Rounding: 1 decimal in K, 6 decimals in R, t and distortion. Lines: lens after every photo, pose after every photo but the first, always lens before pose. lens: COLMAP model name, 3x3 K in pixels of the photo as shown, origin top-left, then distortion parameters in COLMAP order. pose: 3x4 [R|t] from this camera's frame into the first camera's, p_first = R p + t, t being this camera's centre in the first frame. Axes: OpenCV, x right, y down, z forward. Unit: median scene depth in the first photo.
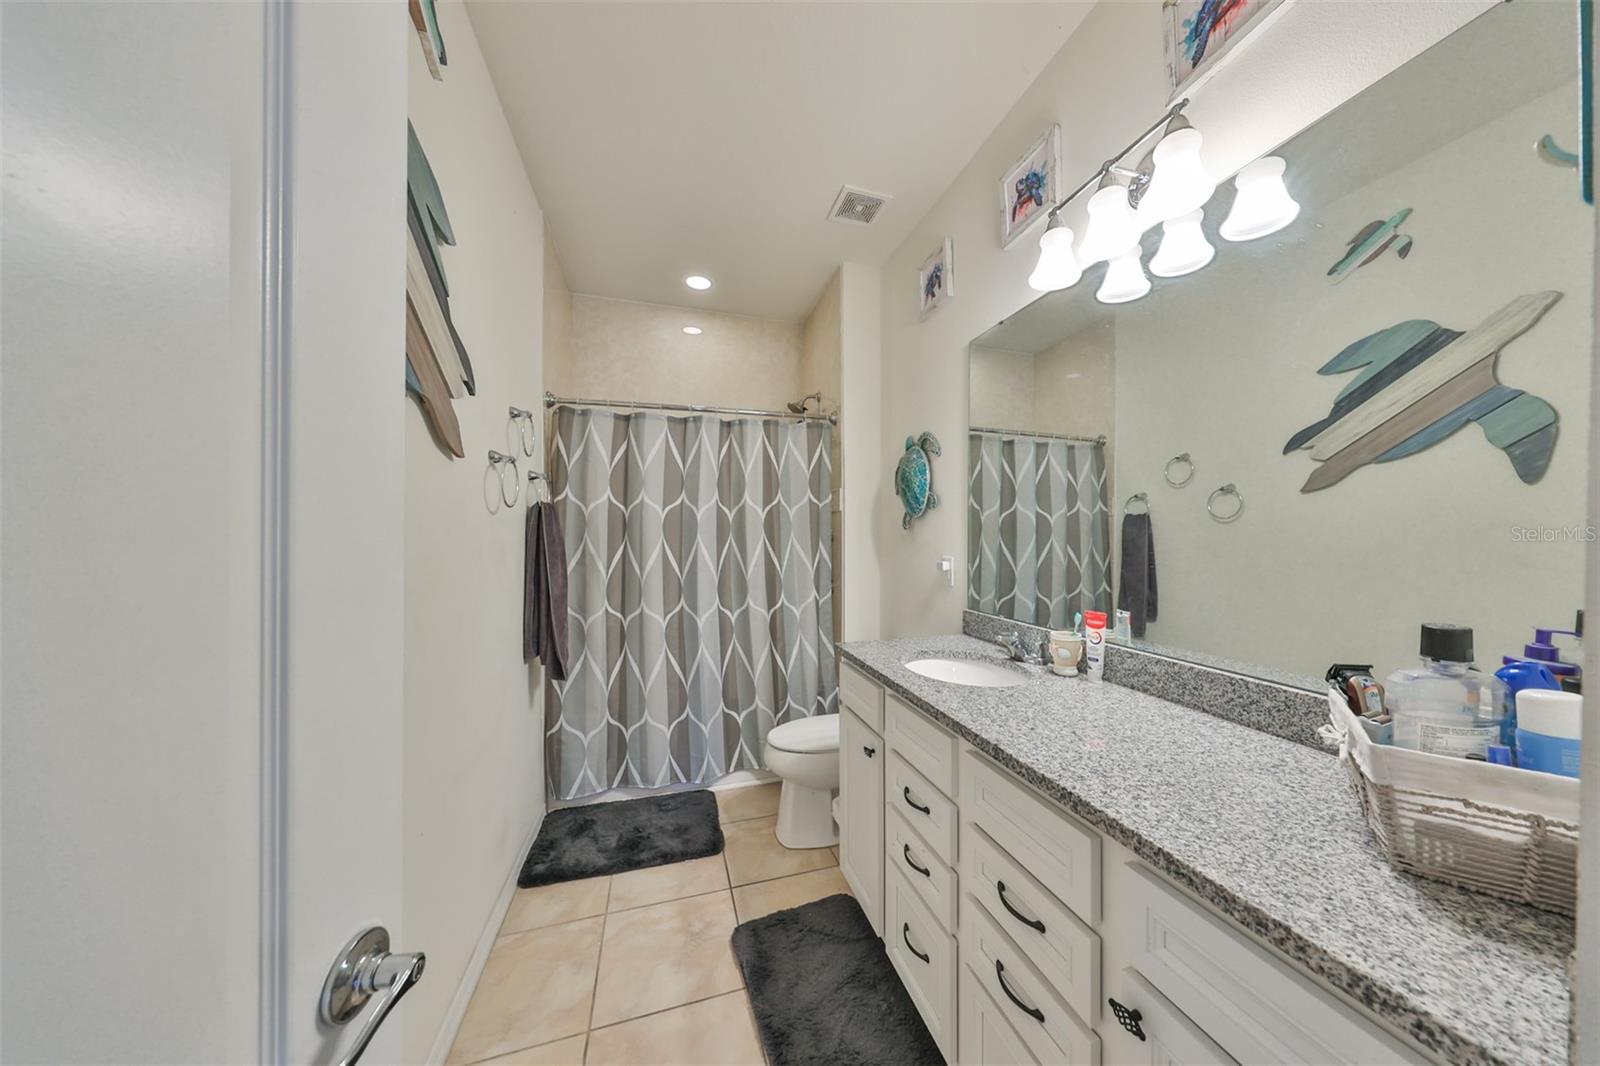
lens RADIAL K [[496.8, 0, 800.6], [0, 496.8, 544.7], [0, 0, 1]] dist [0.004441, -0.000249]
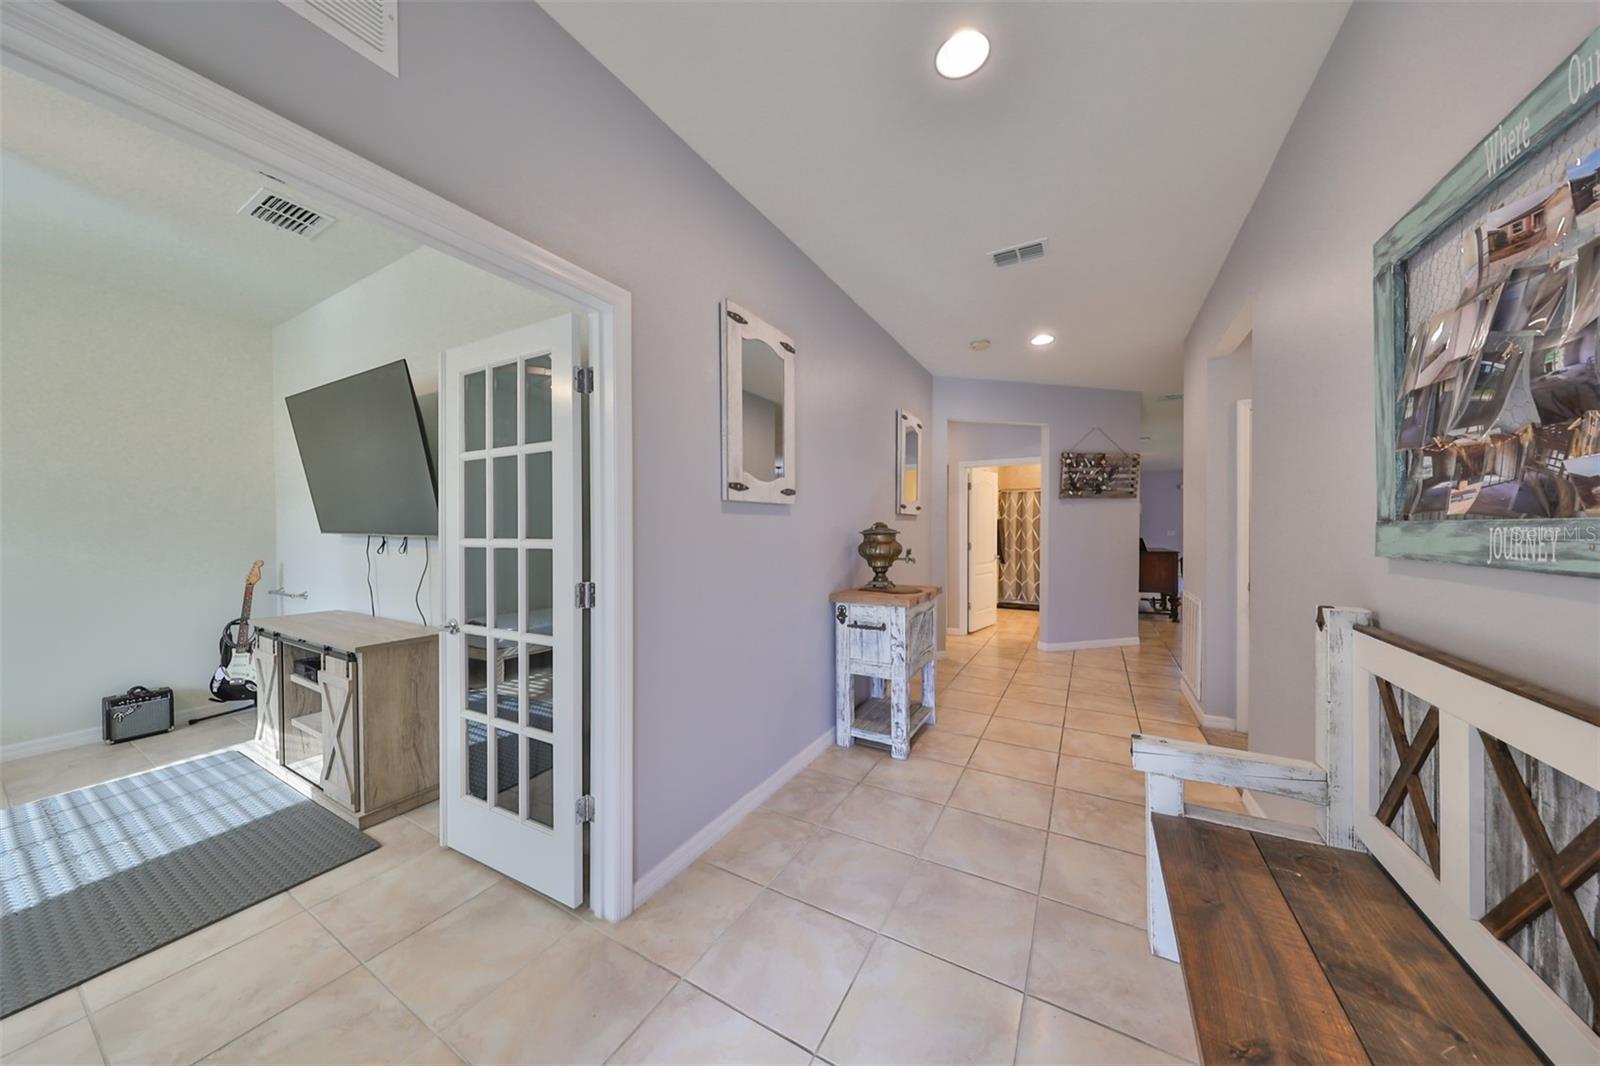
lens RADIAL K [[496.8, 0, 794.9], [0, 496.8, 530.4], [0, 0, 1]] dist [0.004441, -0.000249]
pose [[0.666498, 0.003030, -0.745501, 1.189955], [0.003146, 0.999971, 0.006877, -0.026668], [0.745500, -0.006929, 0.666469, -2.506828]]
